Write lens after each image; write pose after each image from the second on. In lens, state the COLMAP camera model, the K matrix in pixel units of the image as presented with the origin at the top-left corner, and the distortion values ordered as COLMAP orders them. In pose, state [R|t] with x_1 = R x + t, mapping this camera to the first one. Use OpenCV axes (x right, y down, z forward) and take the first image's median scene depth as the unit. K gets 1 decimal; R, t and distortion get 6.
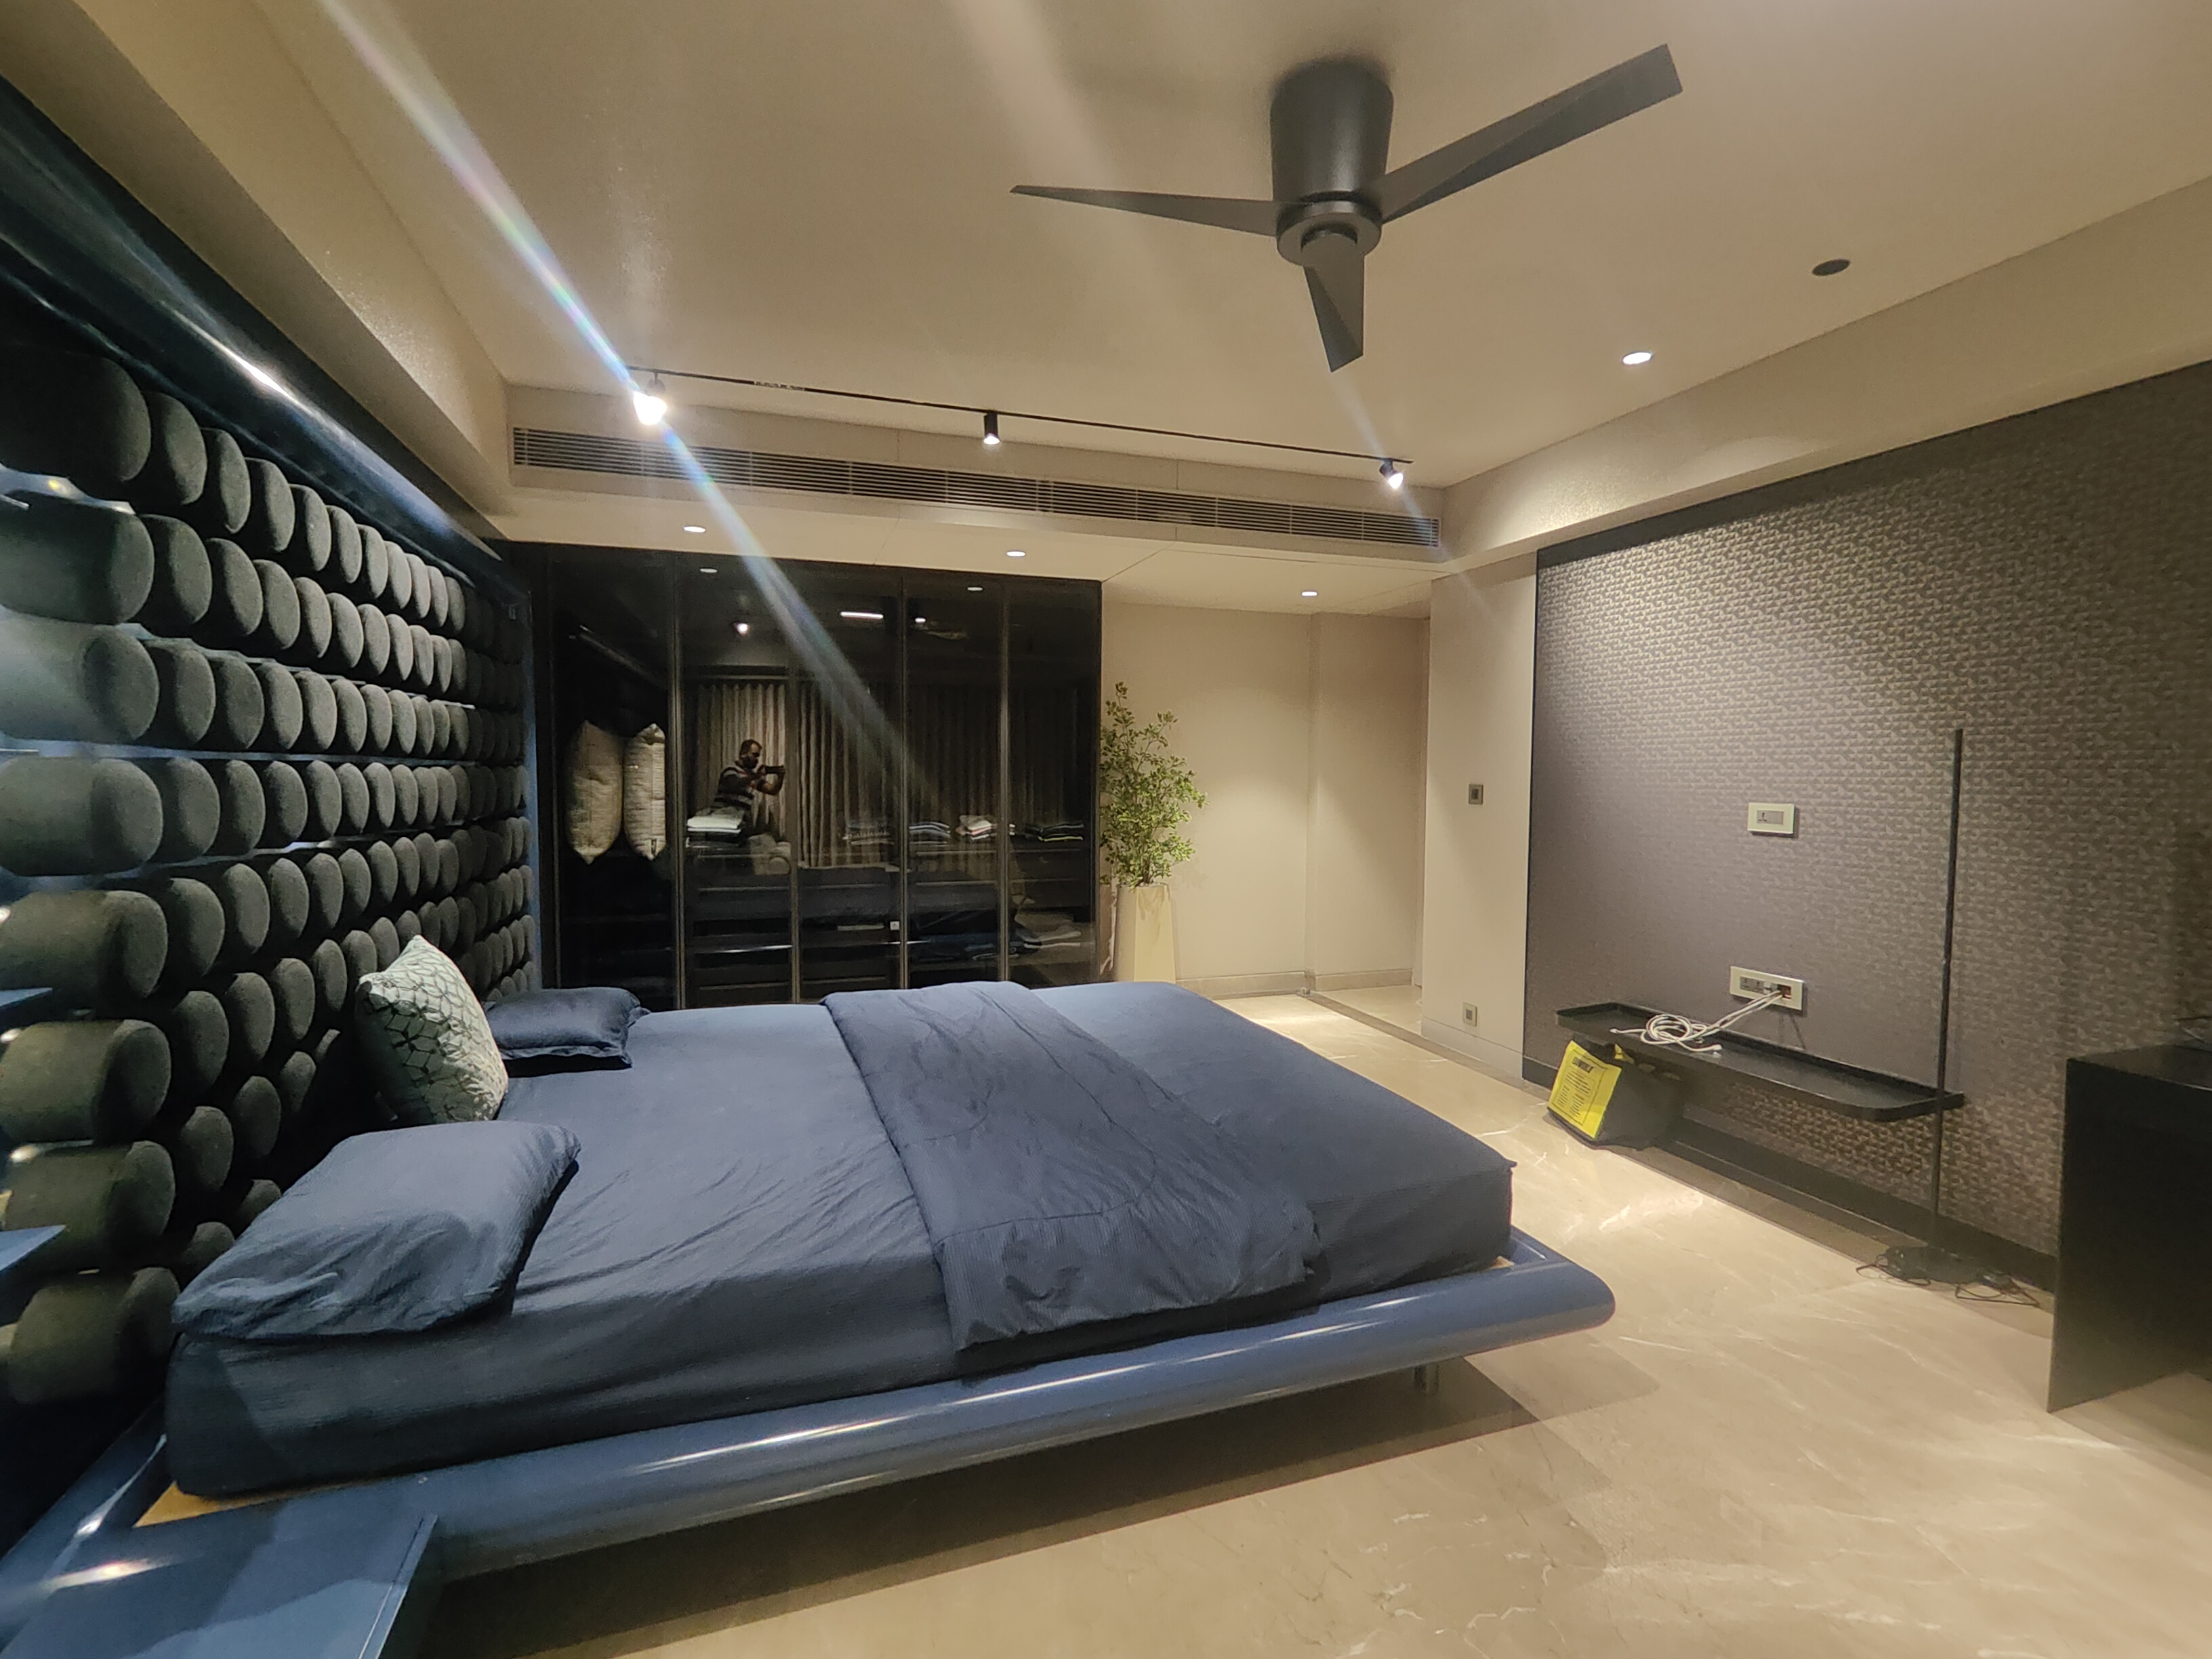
lens RADIAL K [[1010.5, 0, 1110.2], [0, 1010.5, 827.6], [0, 0, 1]] dist [-0.004620, 0.002197]
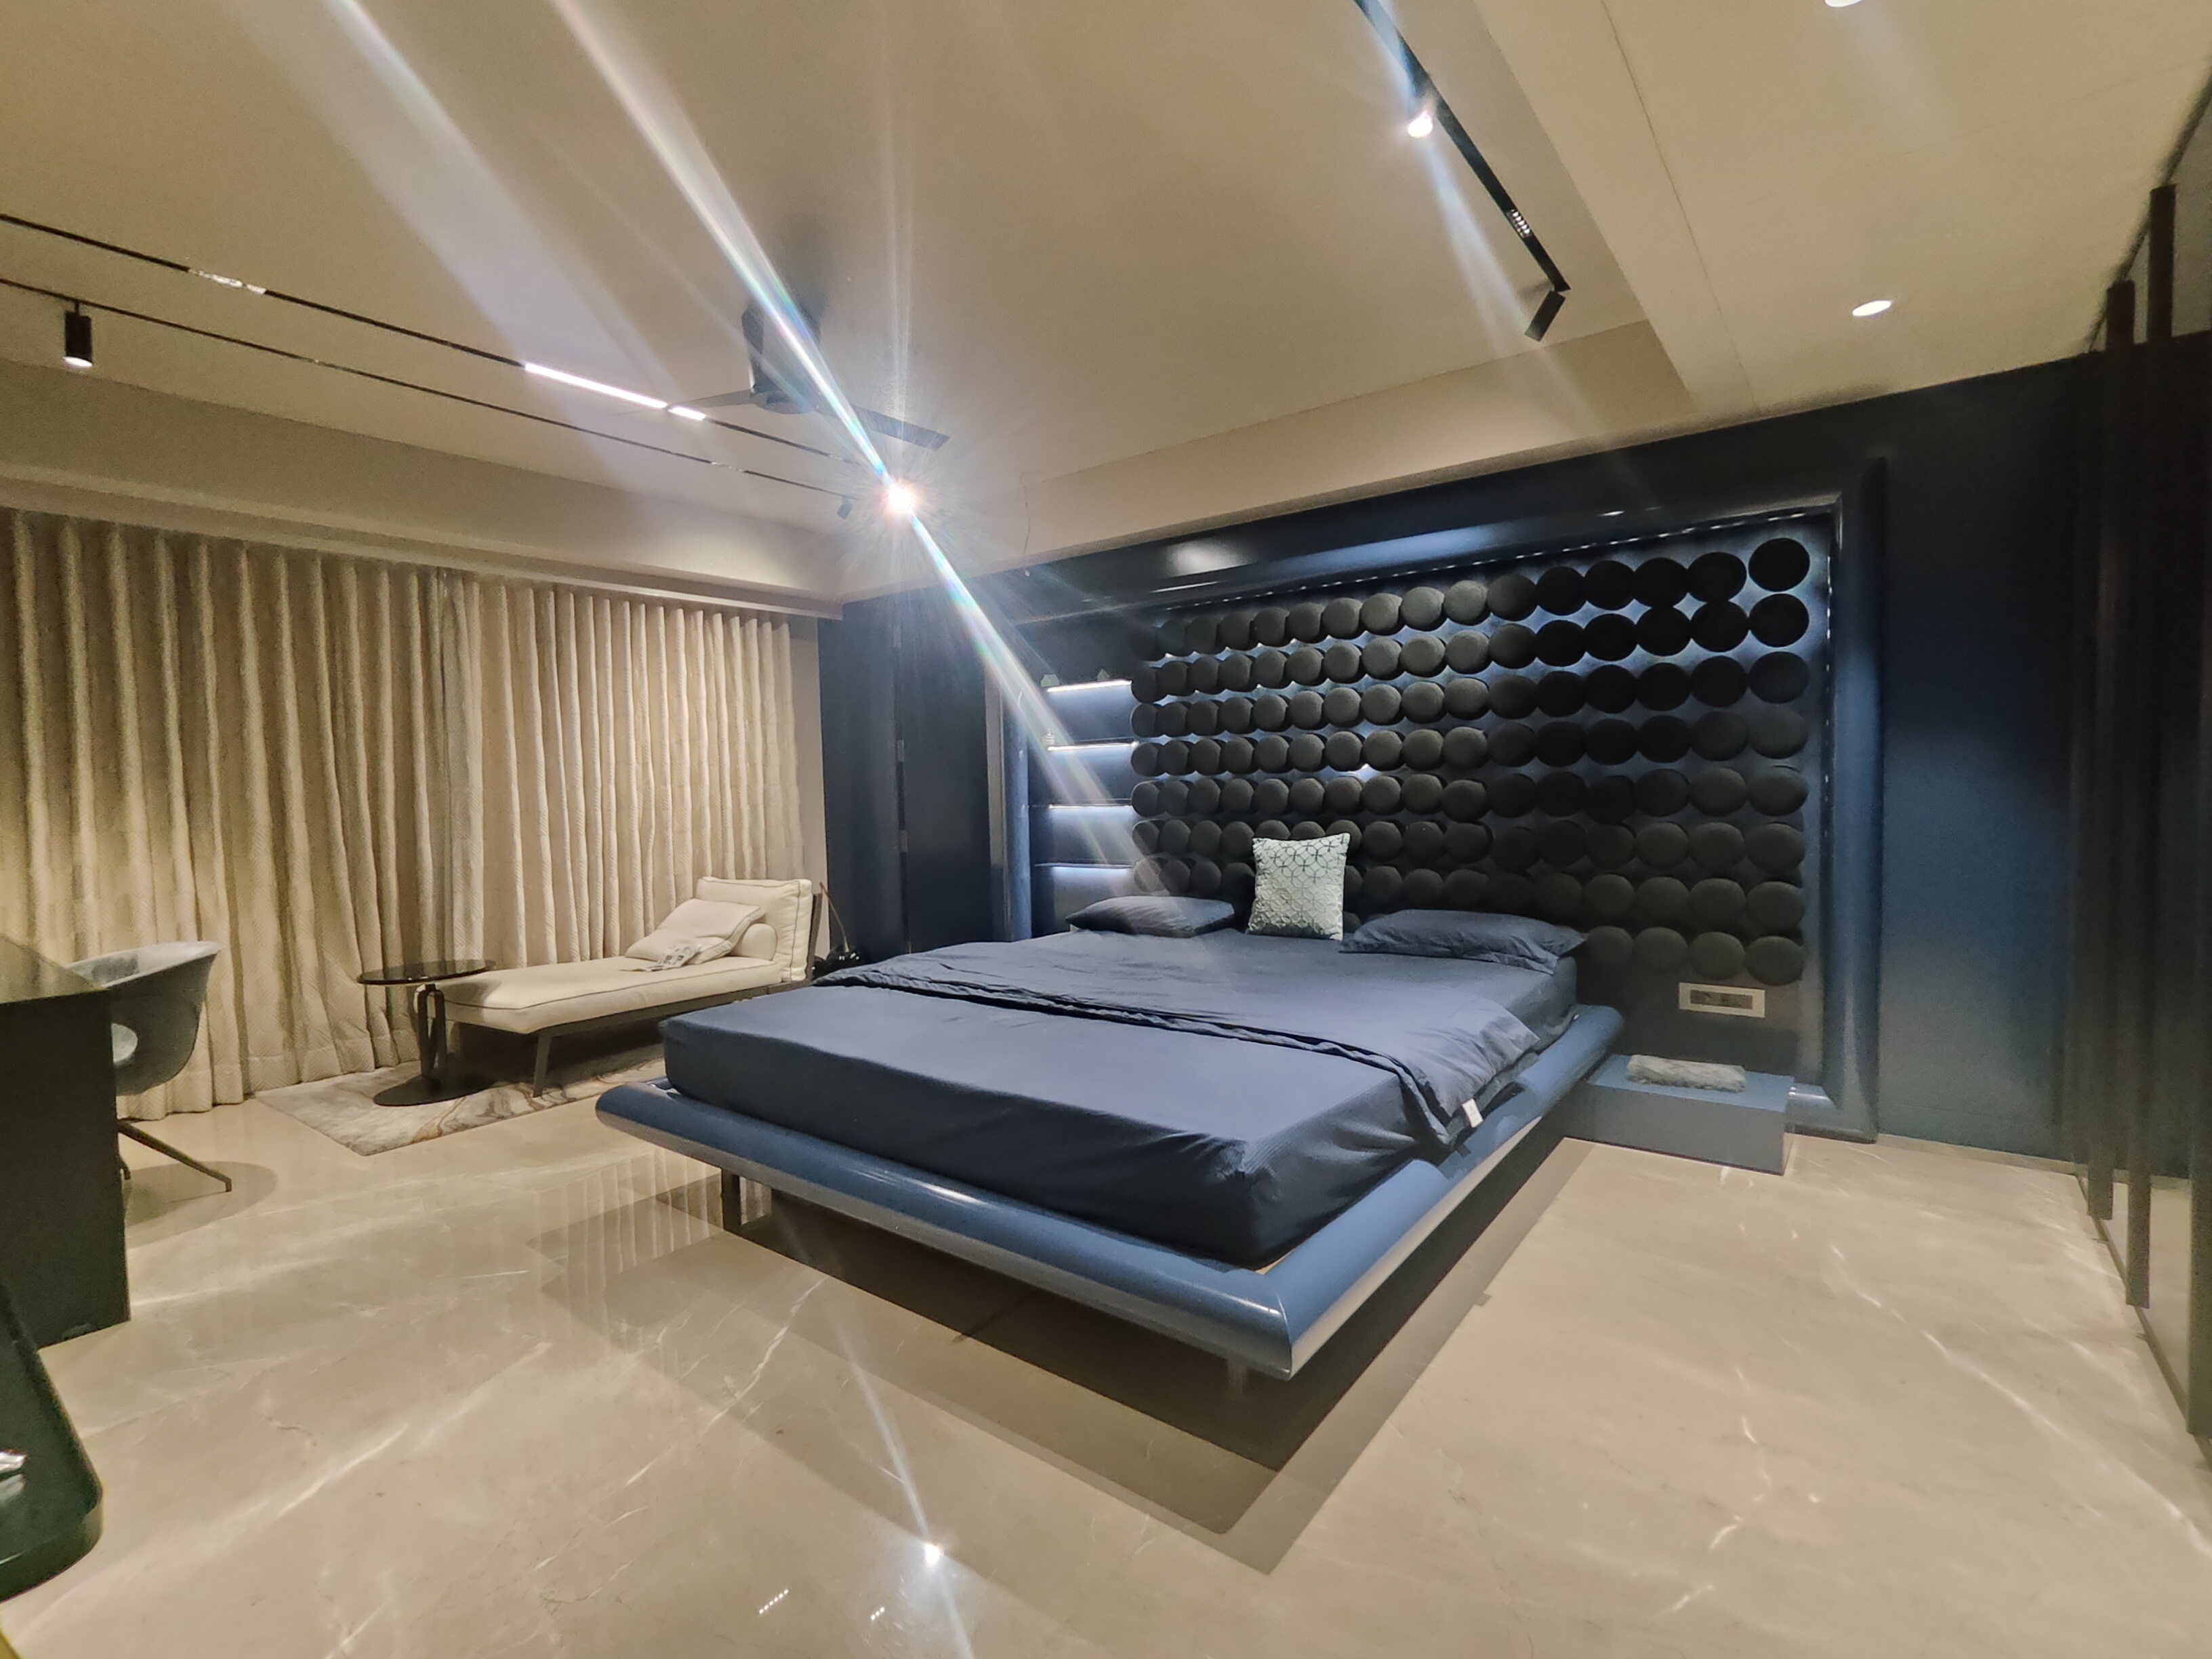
lens RADIAL K [[1010.5, 0, 1110.2], [0, 1010.5, 827.6], [0, 0, 1]] dist [-0.004620, 0.002197]
pose [[-0.830927, 0.038777, -0.555028, 0.401162], [-0.005297, 0.996972, 0.077583, -0.022707], [0.556356, 0.067406, -0.828205, 1.533244]]
